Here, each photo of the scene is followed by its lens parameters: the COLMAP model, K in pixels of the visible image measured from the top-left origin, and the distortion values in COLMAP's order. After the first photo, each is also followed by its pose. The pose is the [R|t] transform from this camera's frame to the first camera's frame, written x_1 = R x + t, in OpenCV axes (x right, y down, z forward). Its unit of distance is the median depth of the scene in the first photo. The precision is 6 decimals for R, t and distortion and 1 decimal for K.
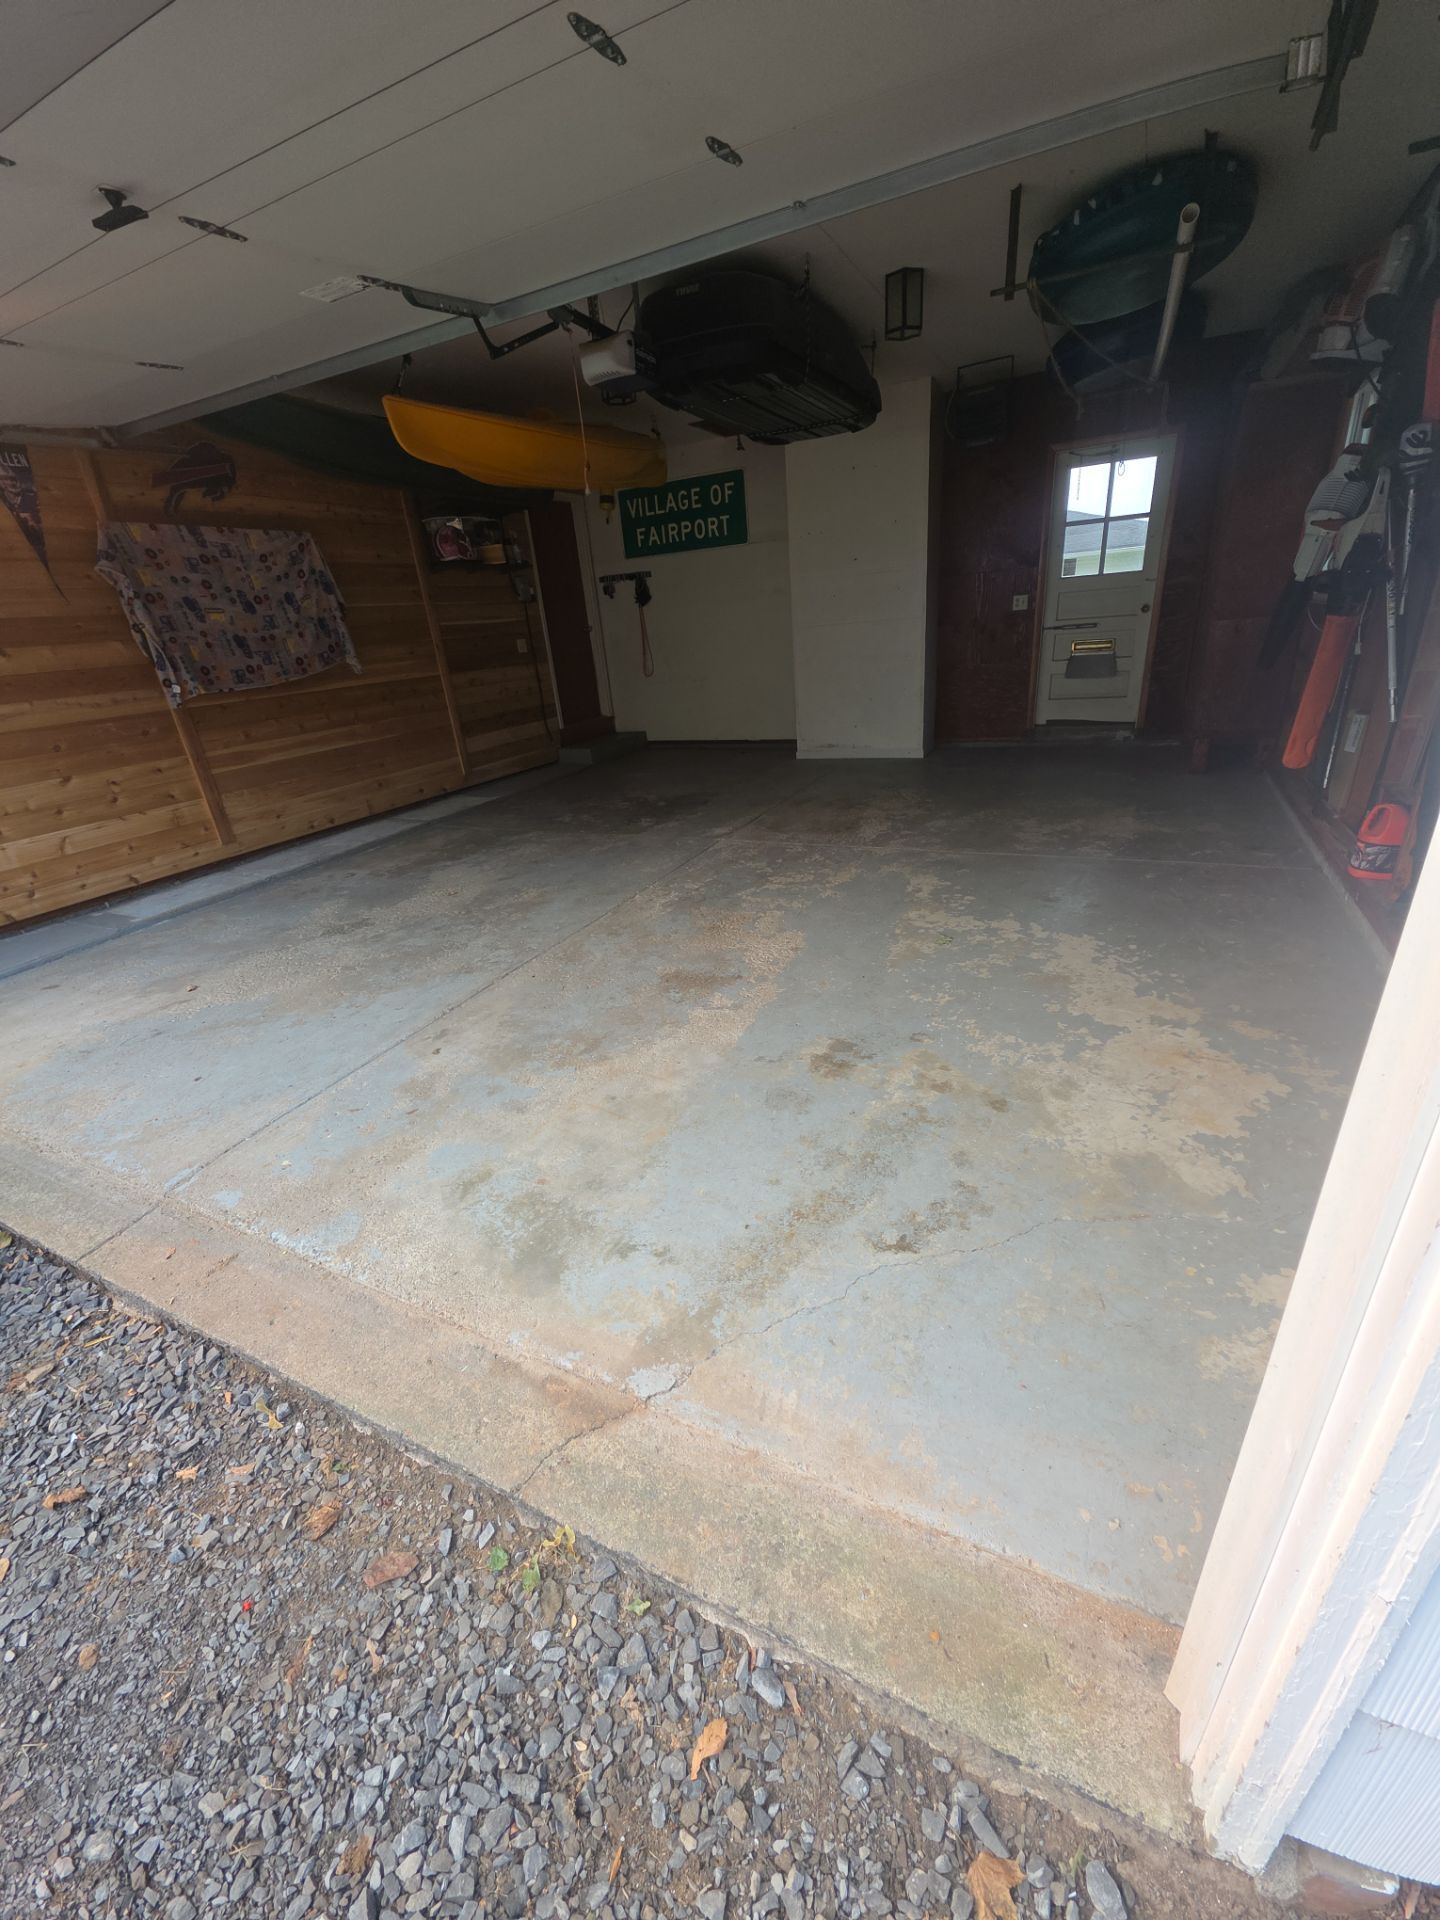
lens RADIAL K [[756.2, 0, 730.7], [0, 756.2, 967.5], [0, 0, 1]] dist [0.014694, -0.009261]
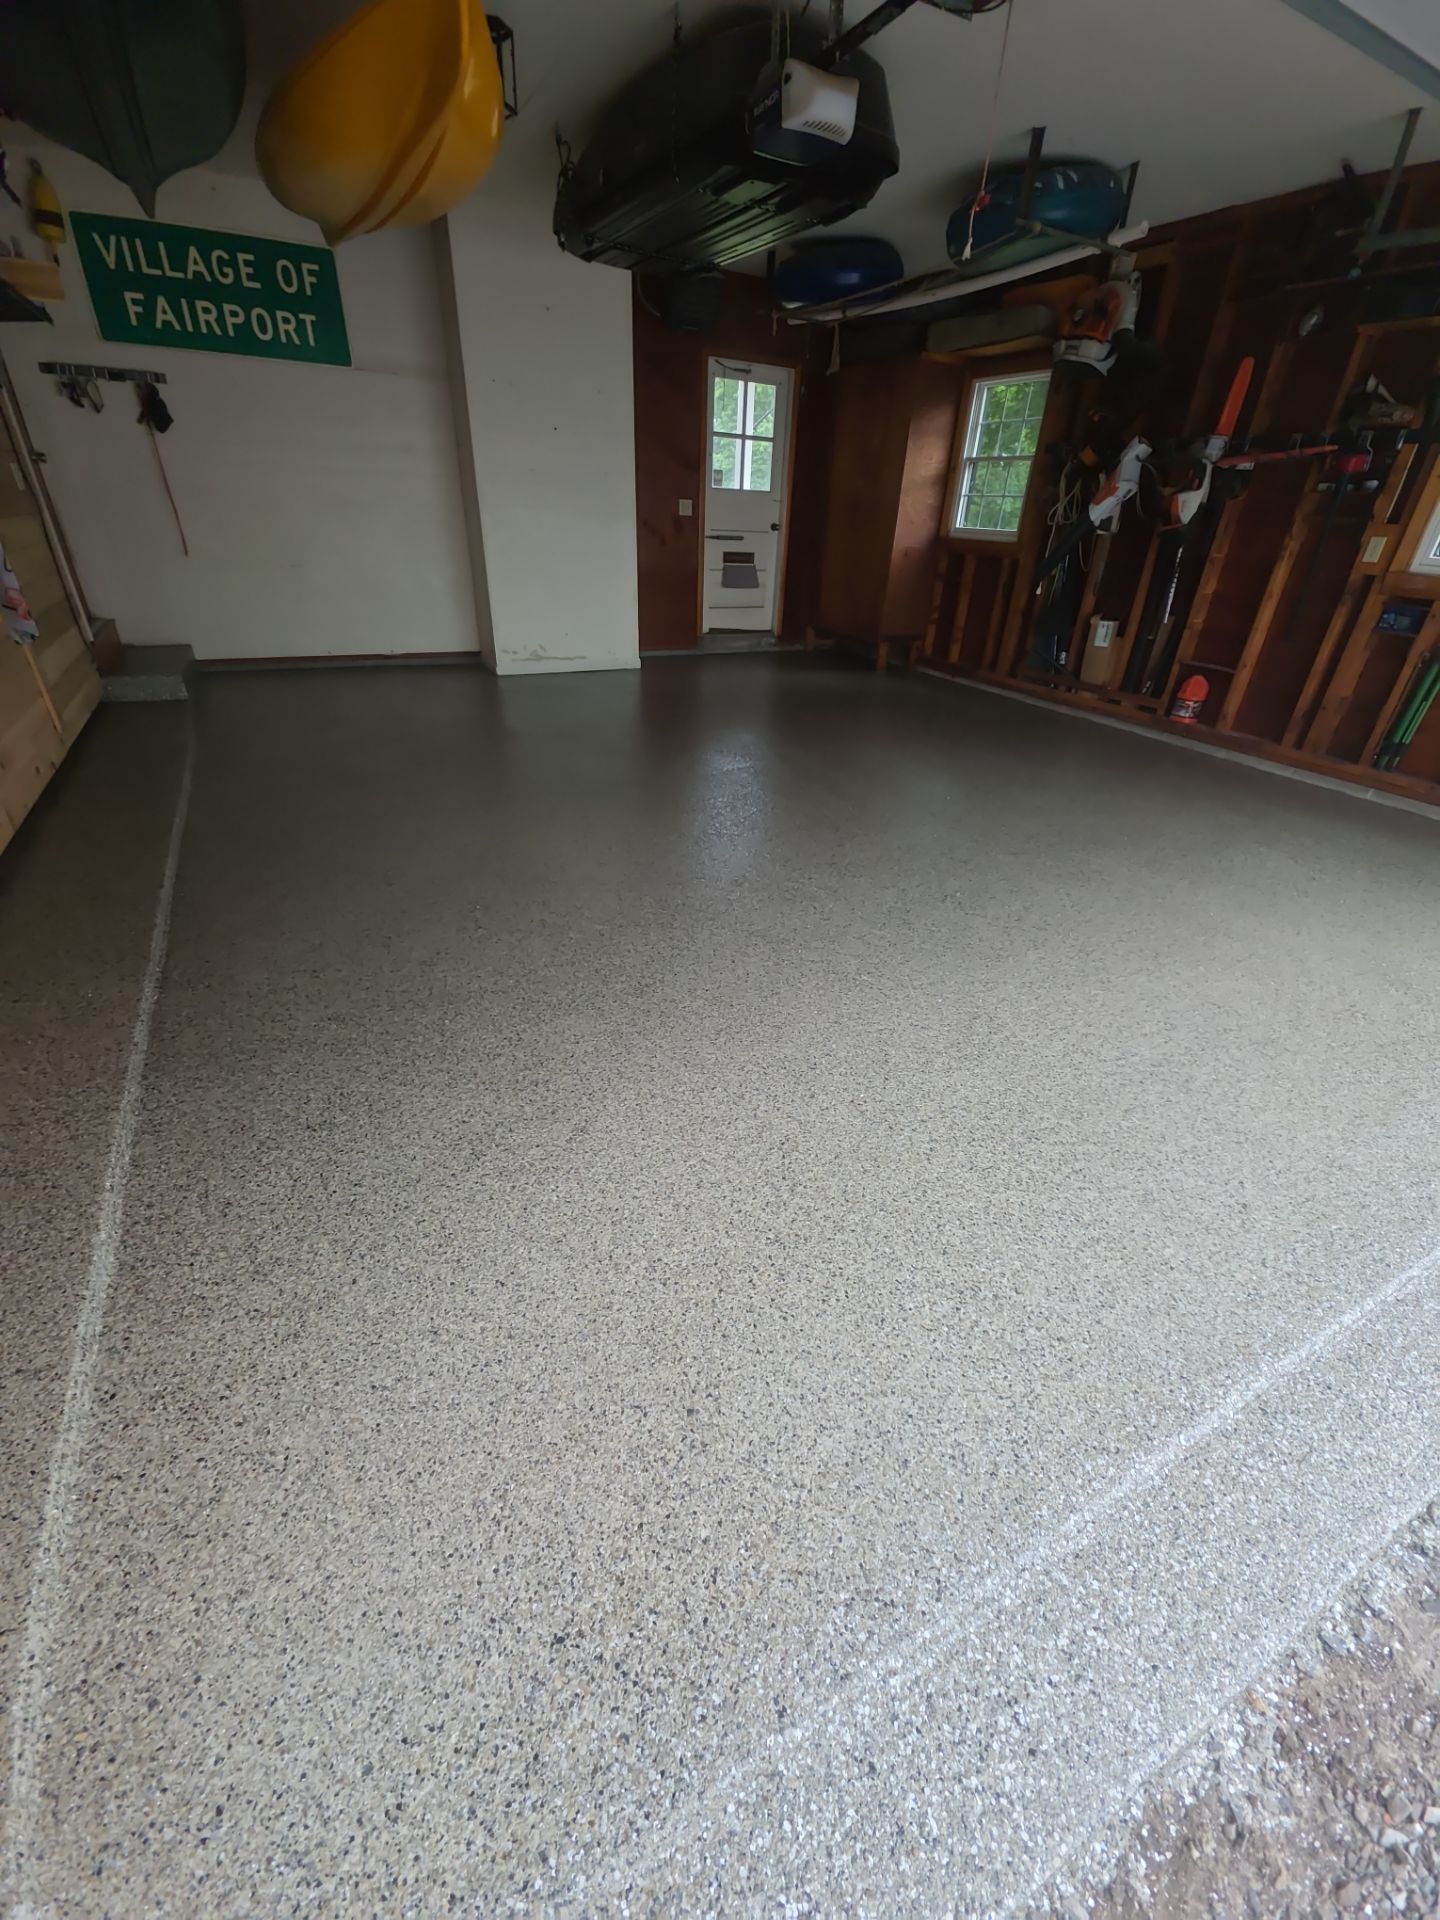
lens RADIAL K [[756.2, 0, 730.7], [0, 756.2, 967.5], [0, 0, 1]] dist [0.014694, -0.009261]
pose [[0.582022, -0.328624, 0.743812, -0.800516], [0.254525, 0.942363, 0.217184, -0.153665], [-0.772313, 0.062913, 0.632119, 0.510446]]
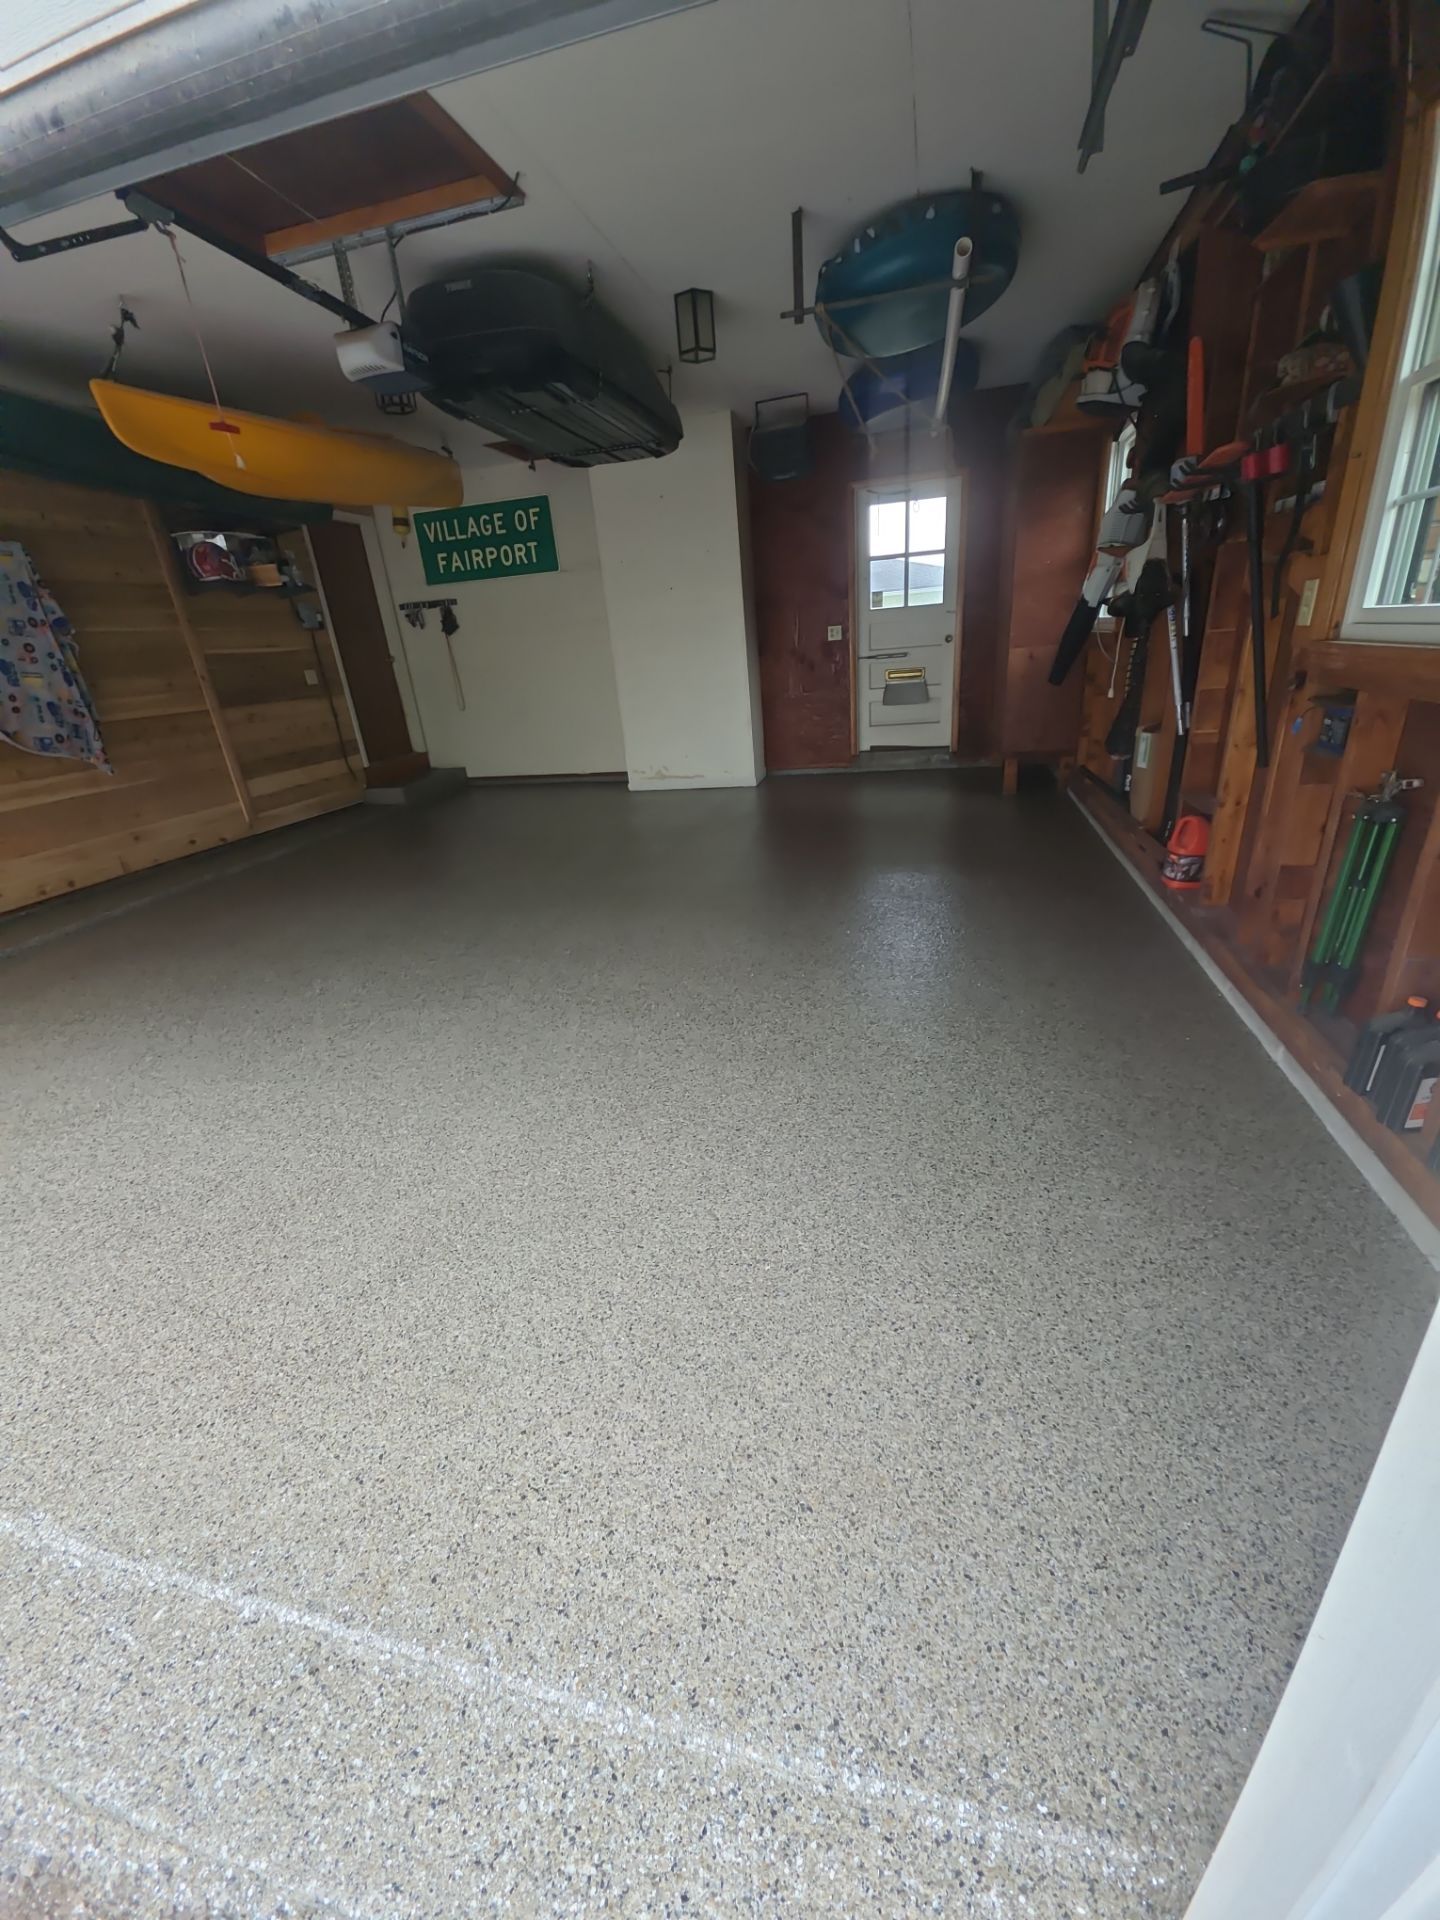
lens RADIAL K [[756.2, 0, 730.7], [0, 756.2, 967.5], [0, 0, 1]] dist [0.014694, -0.009261]
pose [[0.978118, -0.079028, 0.192456, 0.016944], [0.086579, 0.995758, -0.031135, -0.017366], [-0.189179, 0.047116, 0.980812, 0.065231]]
